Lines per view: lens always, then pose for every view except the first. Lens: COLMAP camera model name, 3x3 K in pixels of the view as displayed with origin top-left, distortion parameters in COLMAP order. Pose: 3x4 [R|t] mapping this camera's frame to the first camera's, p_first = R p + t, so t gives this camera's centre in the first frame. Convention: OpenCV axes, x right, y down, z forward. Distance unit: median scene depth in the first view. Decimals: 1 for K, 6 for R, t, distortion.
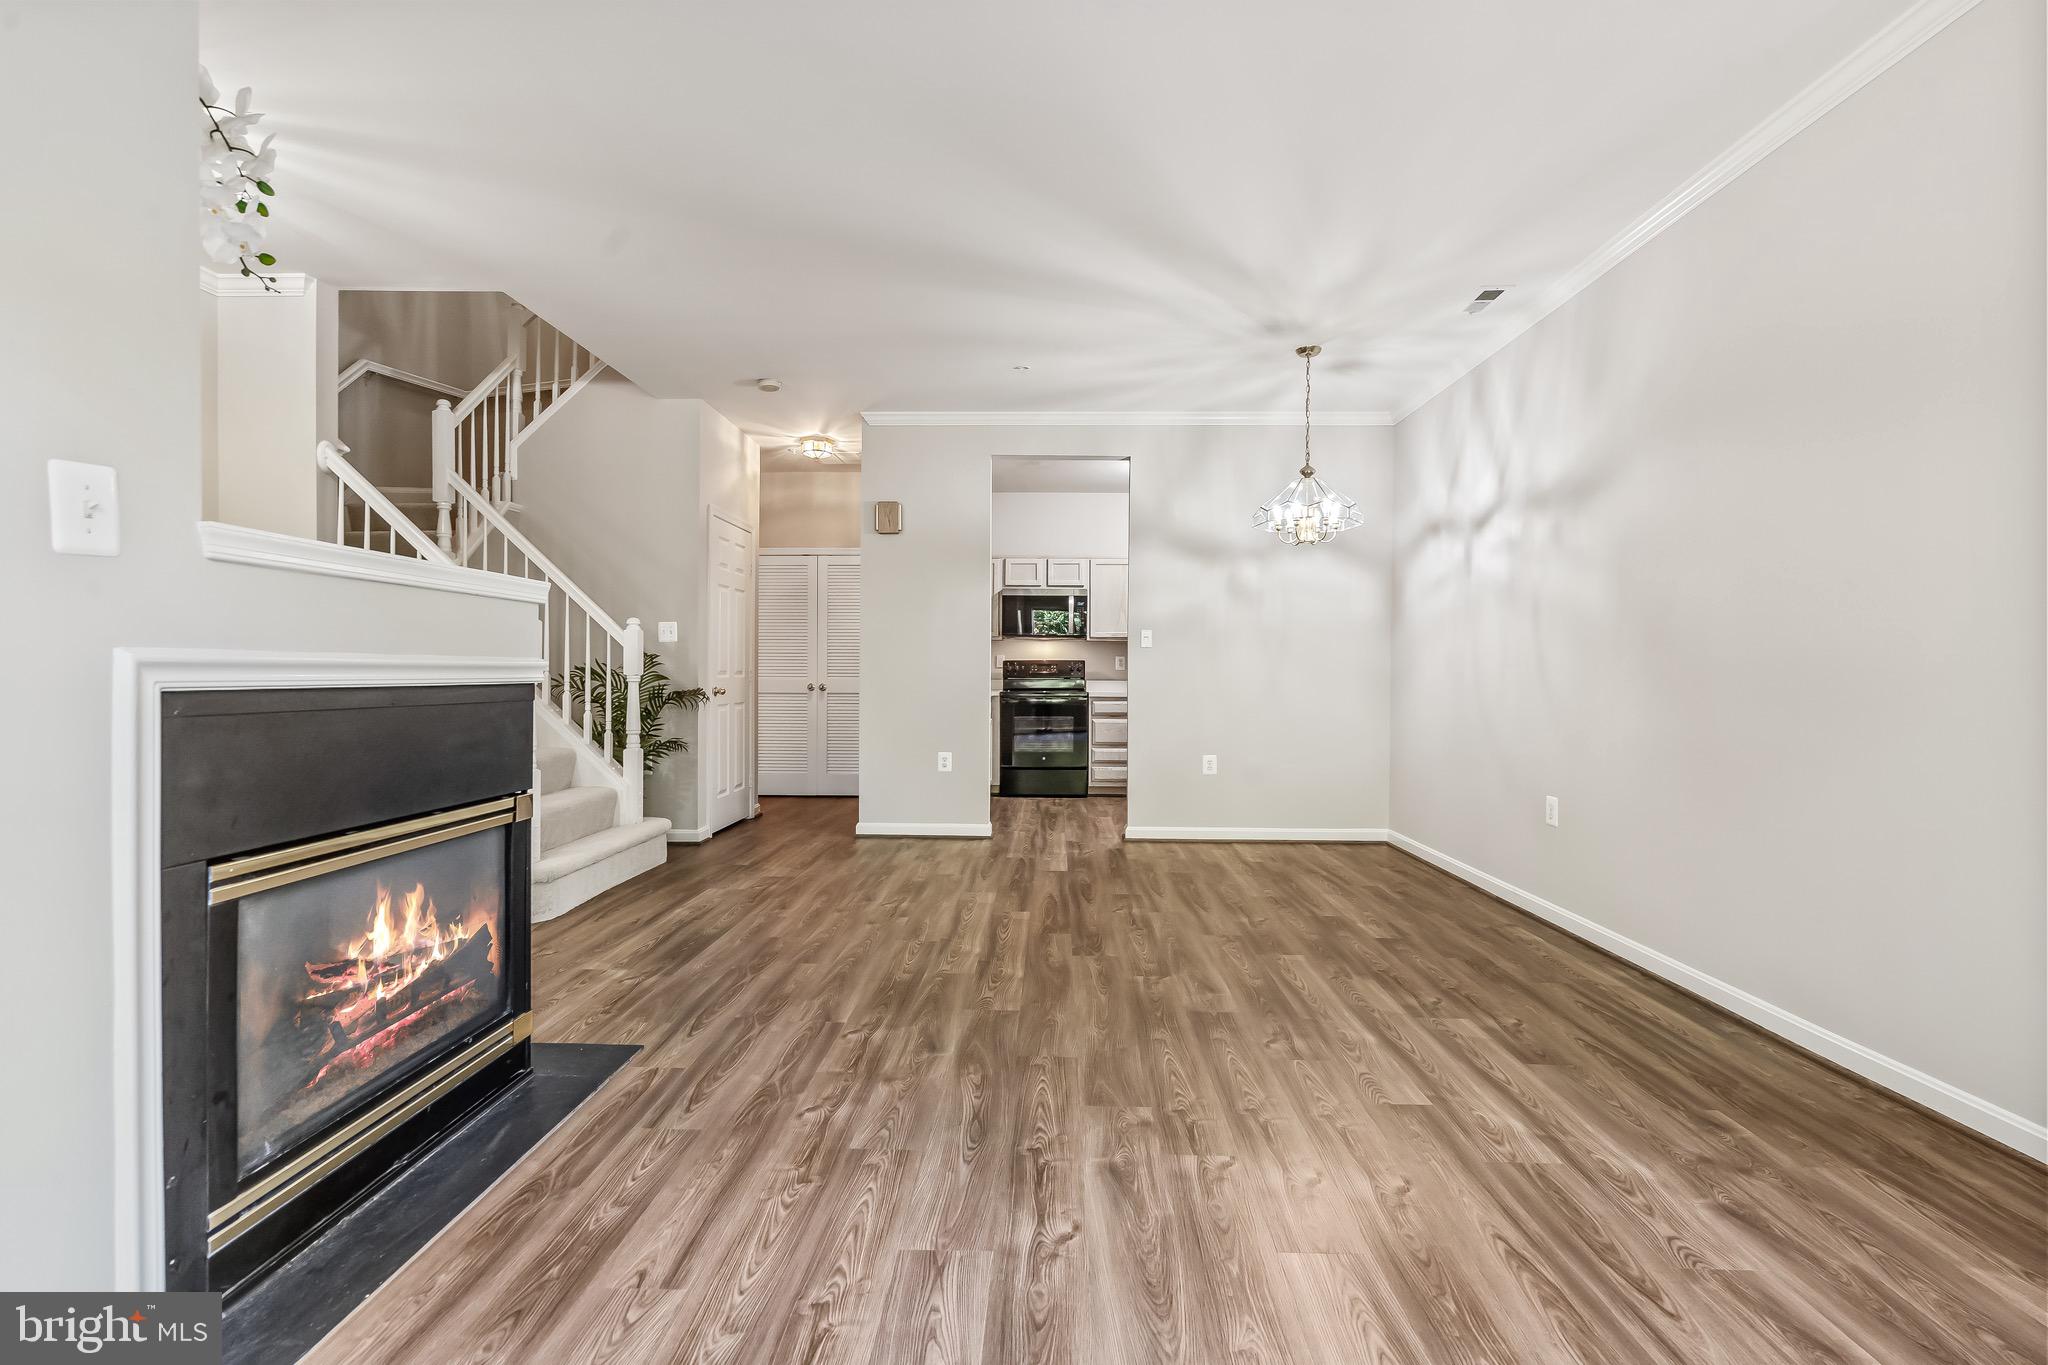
lens RADIAL K [[942.7, 0, 1028.8], [0, 942.7, 672.6], [0, 0, 1]] dist [-0.007139, 0.003531]
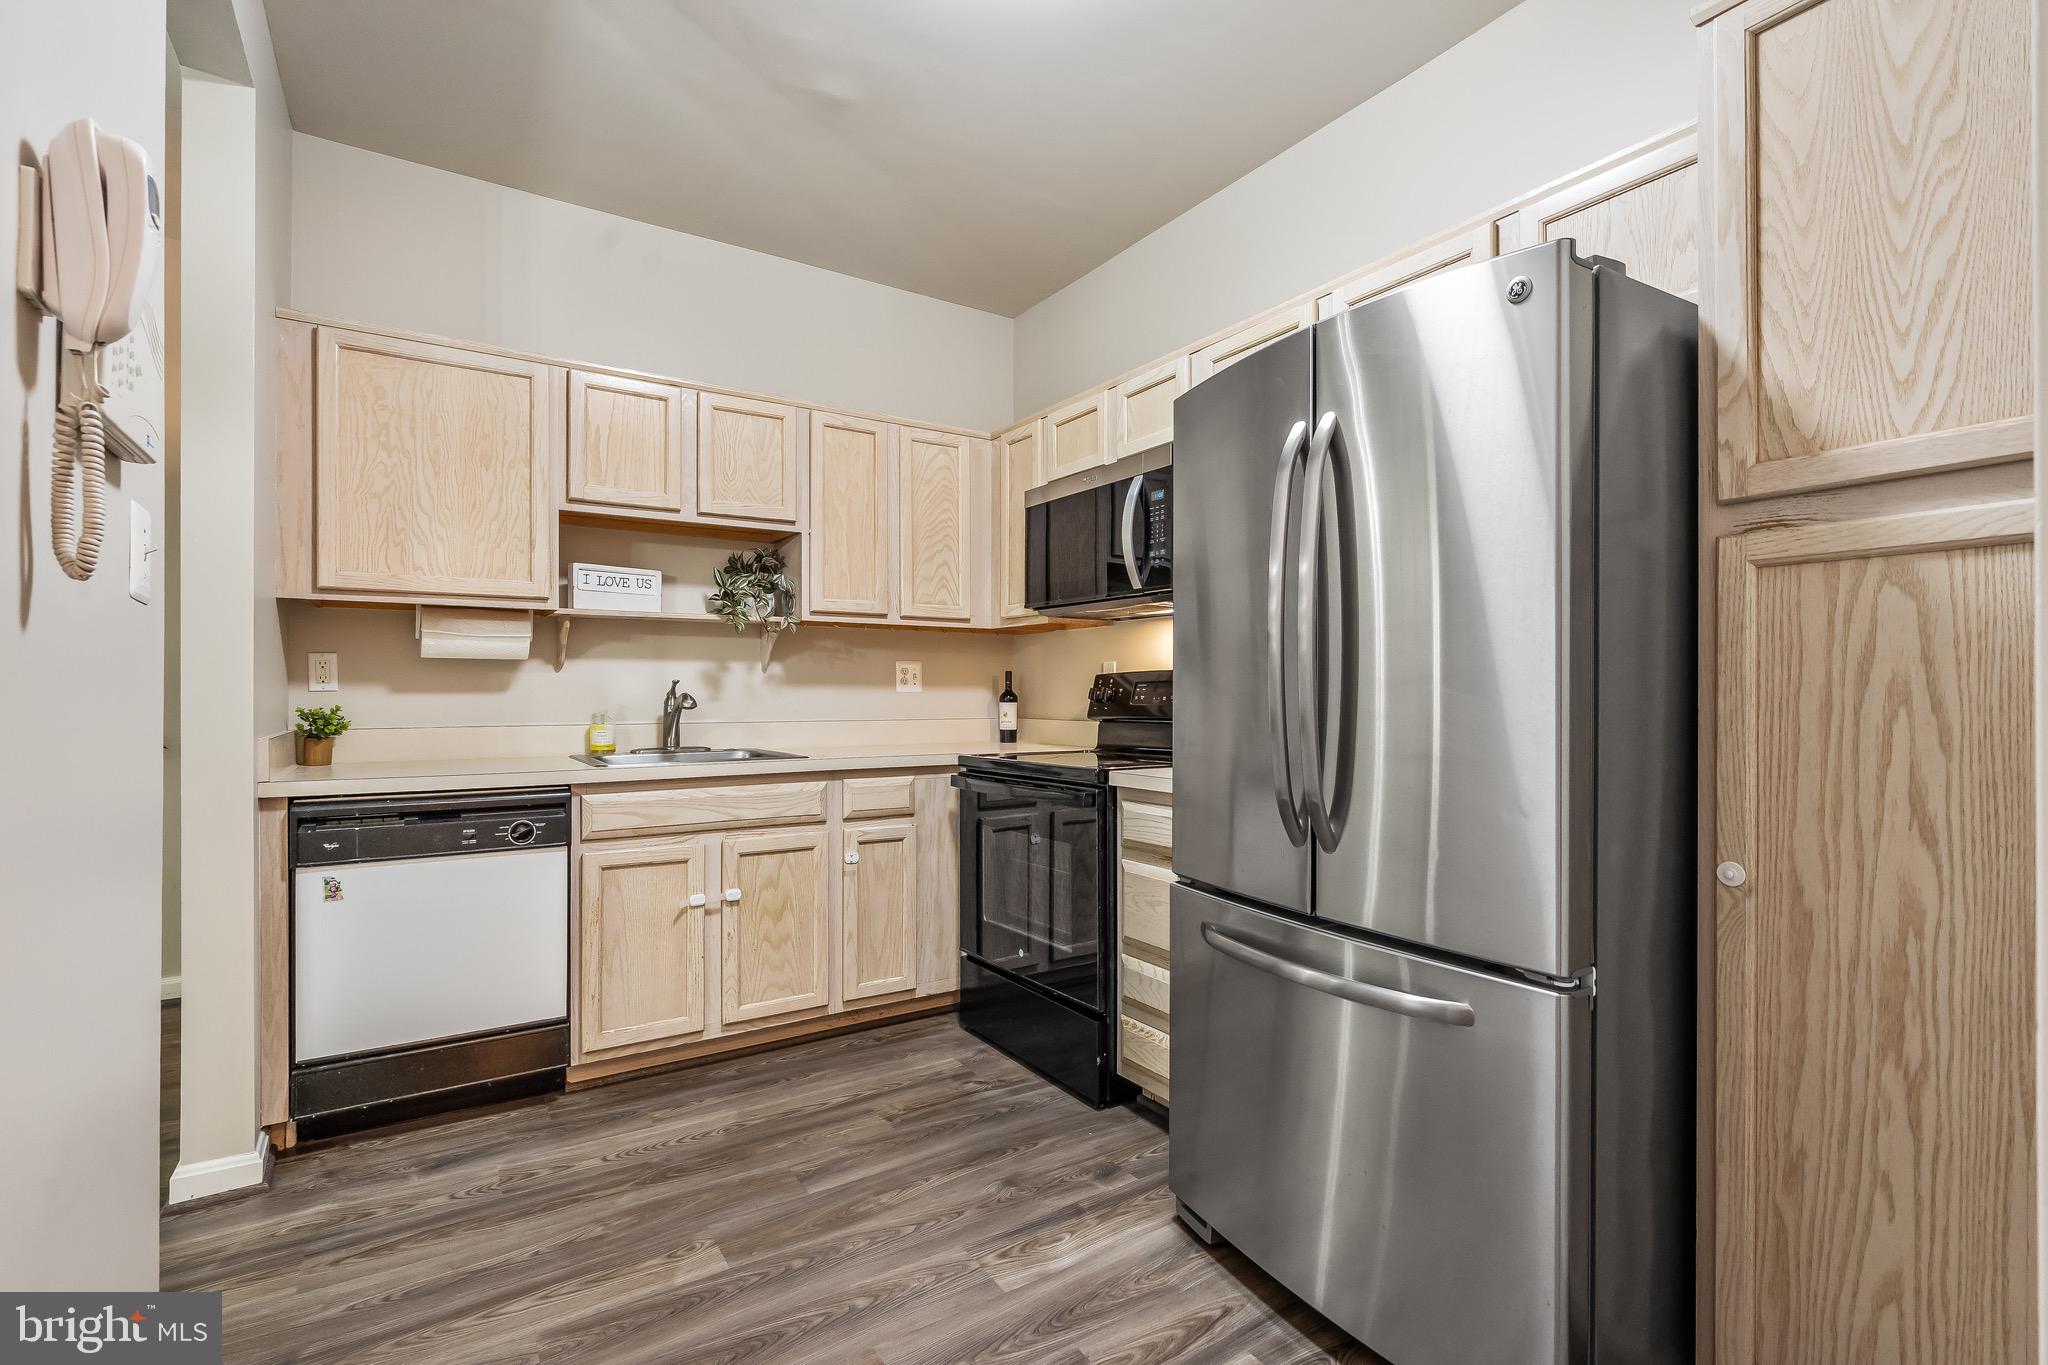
lens RADIAL K [[942.7, 0, 1003.0], [0, 942.7, 681.2], [0, 0, 1]] dist [-0.007139, 0.003531]
pose [[0.557326, -0.019055, -0.830075, 0.632515], [0.004715, 0.999793, -0.019785, -0.005159], [0.830280, 0.007113, 0.557301, 1.660635]]
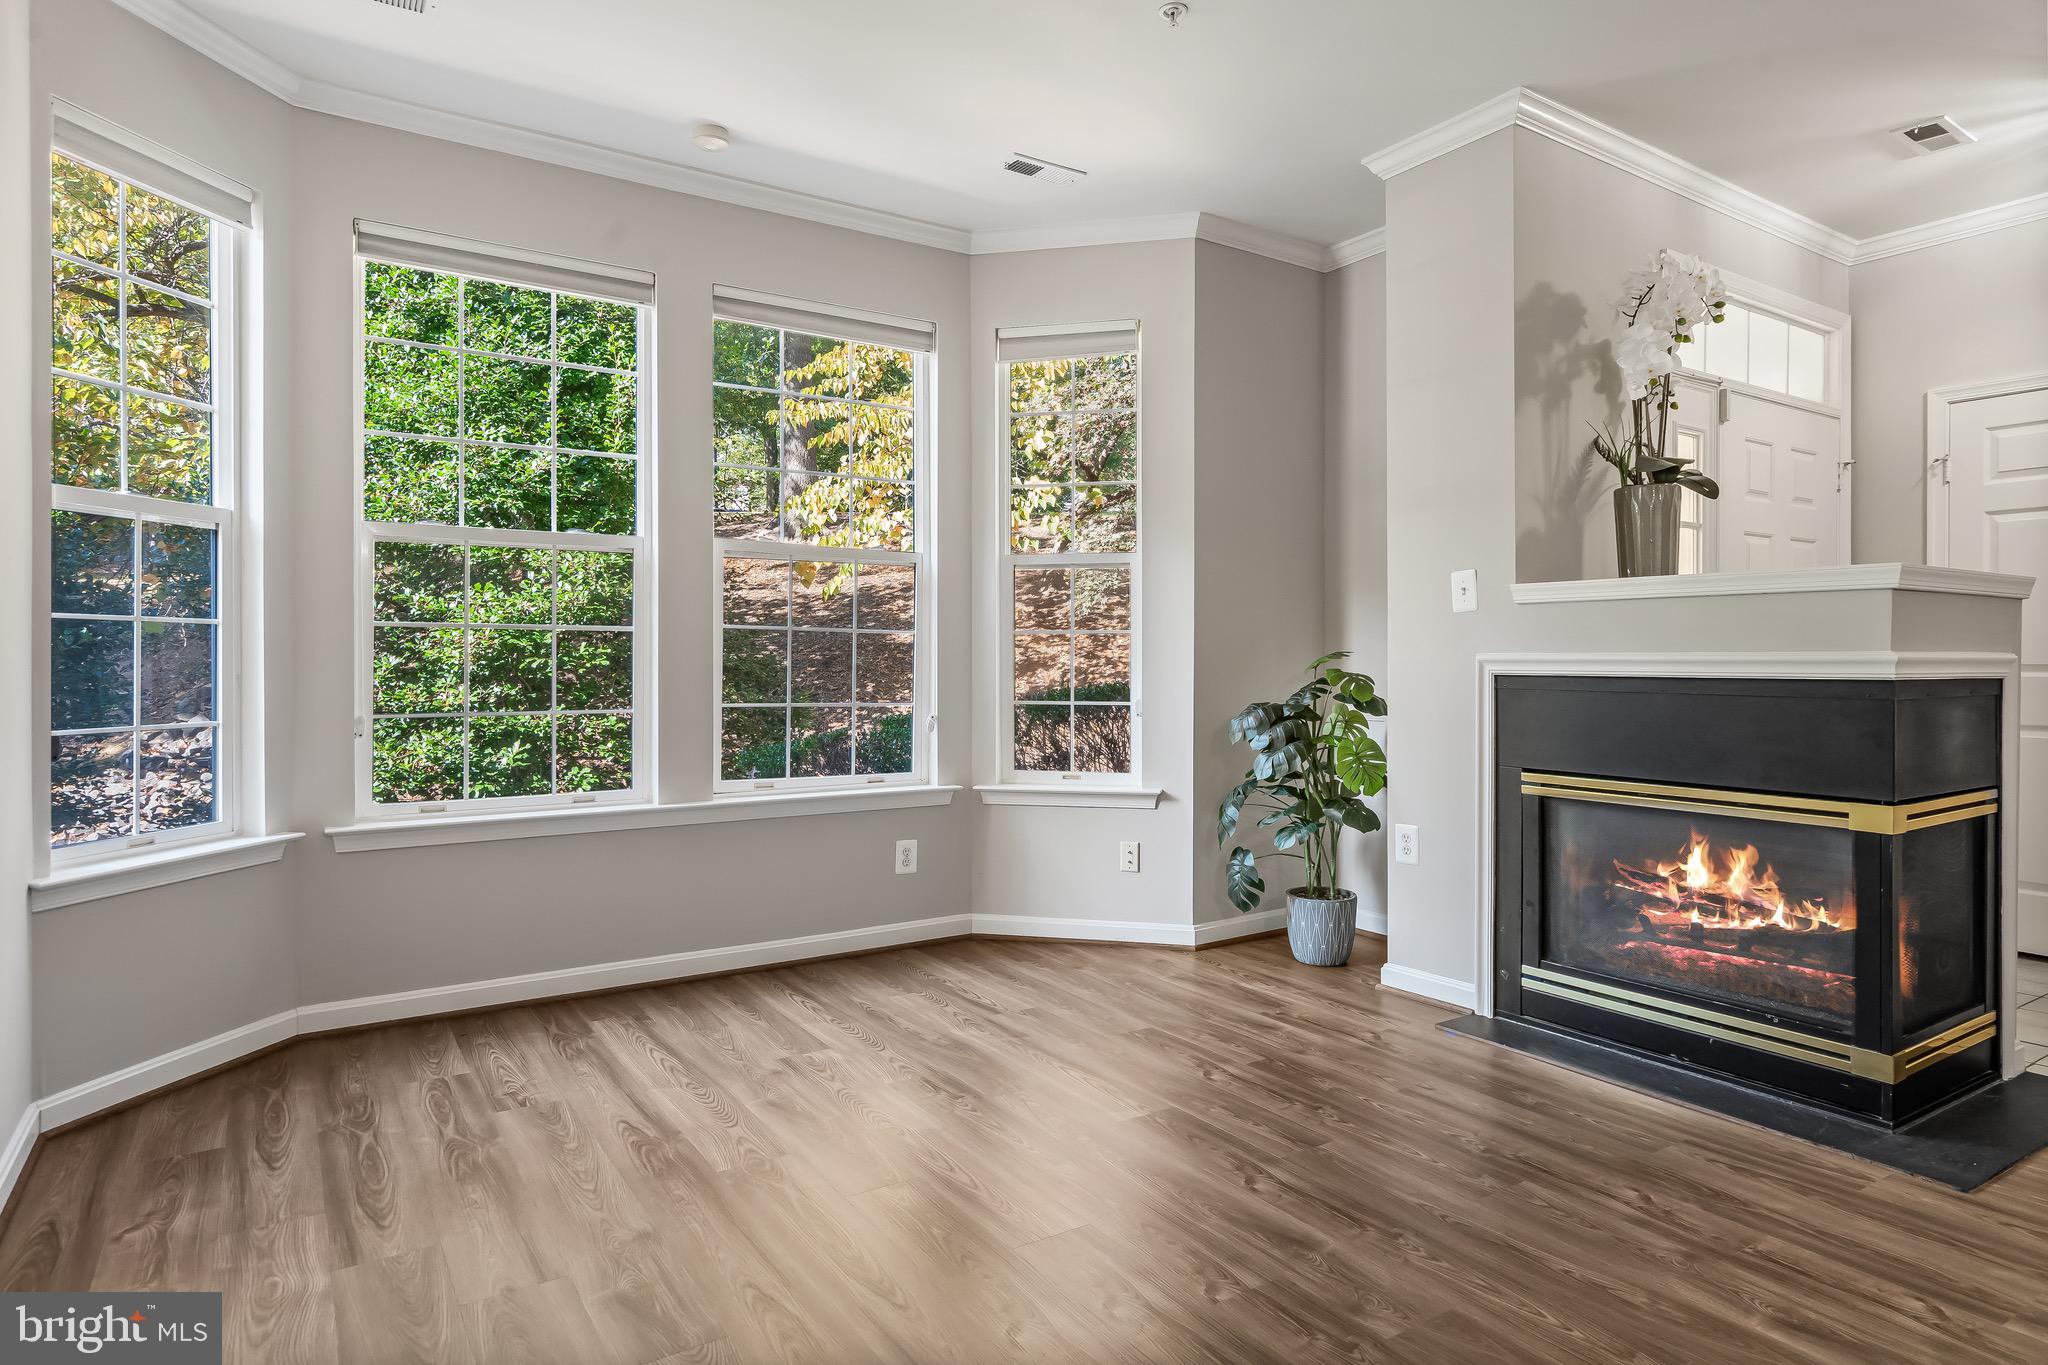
lens RADIAL K [[1151.2, 0, 1030.9], [0, 1151.2, 663.6], [0, 0, 1]] dist [0.002731, 0.002707]
pose [[-0.820633, -0.003521, -0.571445, 0.474619], [-0.005963, 0.999979, 0.002402, -0.001990], [0.571424, 0.005379, -0.820637, 0.912121]]
